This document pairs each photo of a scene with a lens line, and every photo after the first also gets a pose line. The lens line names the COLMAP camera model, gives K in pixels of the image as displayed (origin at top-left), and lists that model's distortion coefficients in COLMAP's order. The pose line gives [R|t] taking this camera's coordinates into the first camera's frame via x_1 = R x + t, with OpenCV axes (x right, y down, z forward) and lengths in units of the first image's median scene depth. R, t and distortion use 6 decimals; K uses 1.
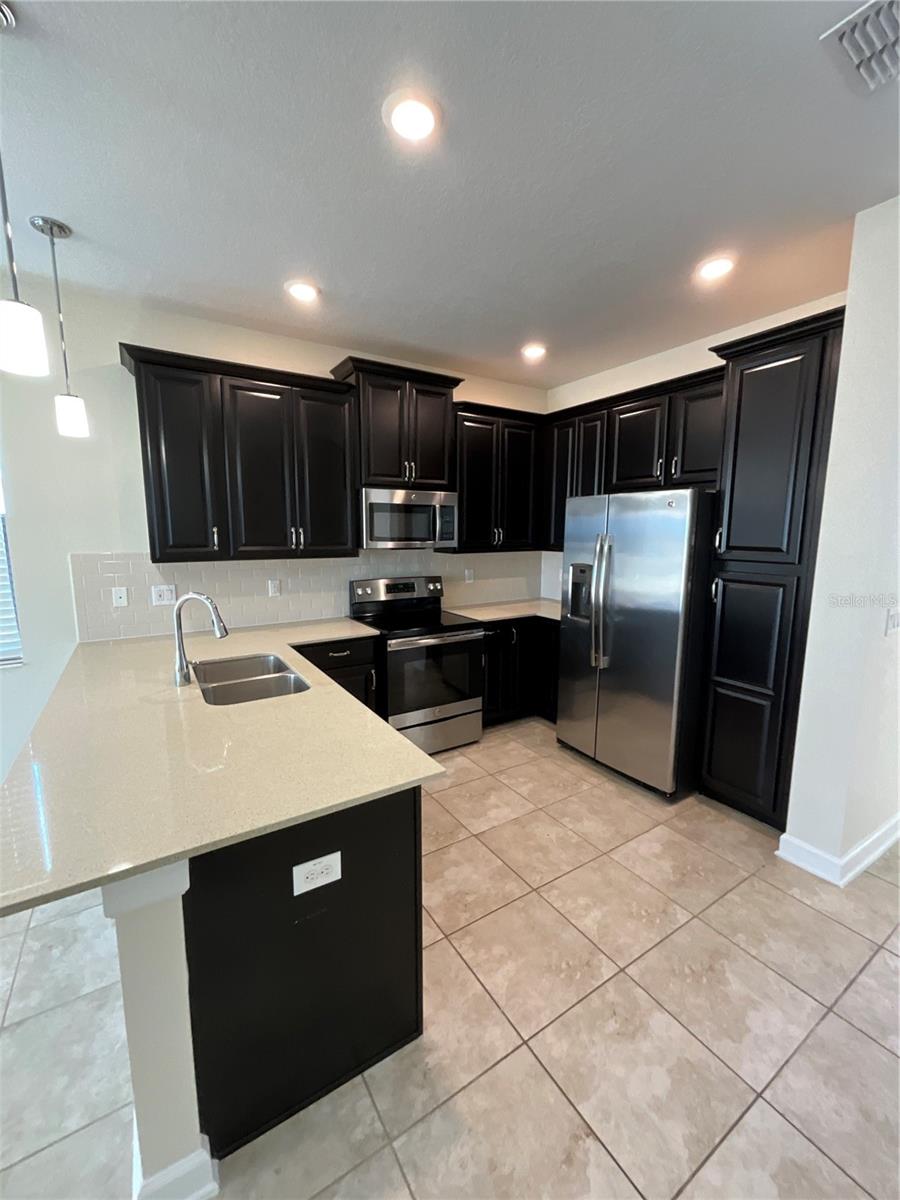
lens RADIAL K [[483.0, 0, 454.7], [0, 483.0, 596.0], [0, 0, 1]] dist [0.000715, -0.001771]
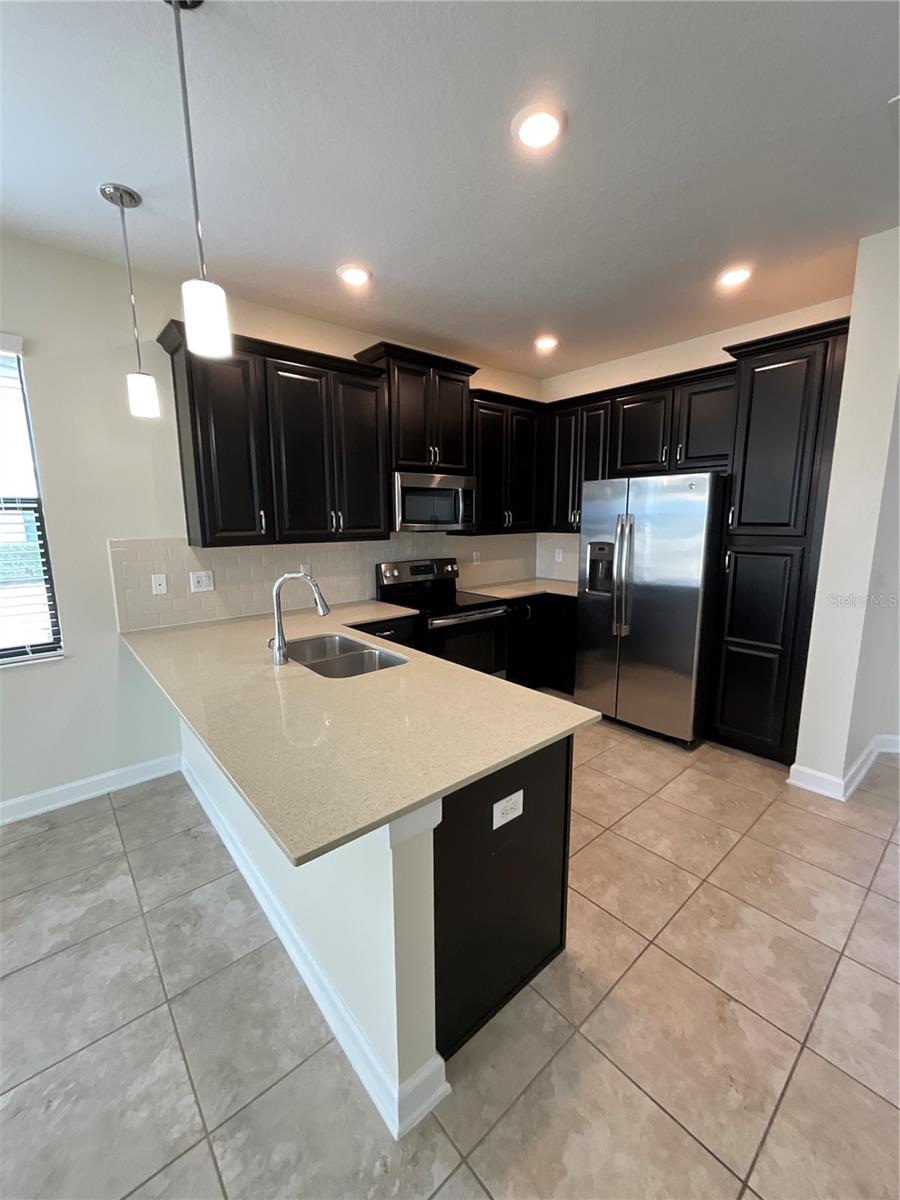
lens RADIAL K [[483.0, 0, 449.7], [0, 483.0, 597.0], [0, 0, 1]] dist [0.000715, -0.001771]
pose [[0.990180, -0.033316, 0.135772, -0.295295], [0.029810, 0.999169, 0.027780, 0.021449], [-0.136585, -0.023460, 0.990351, -0.049055]]
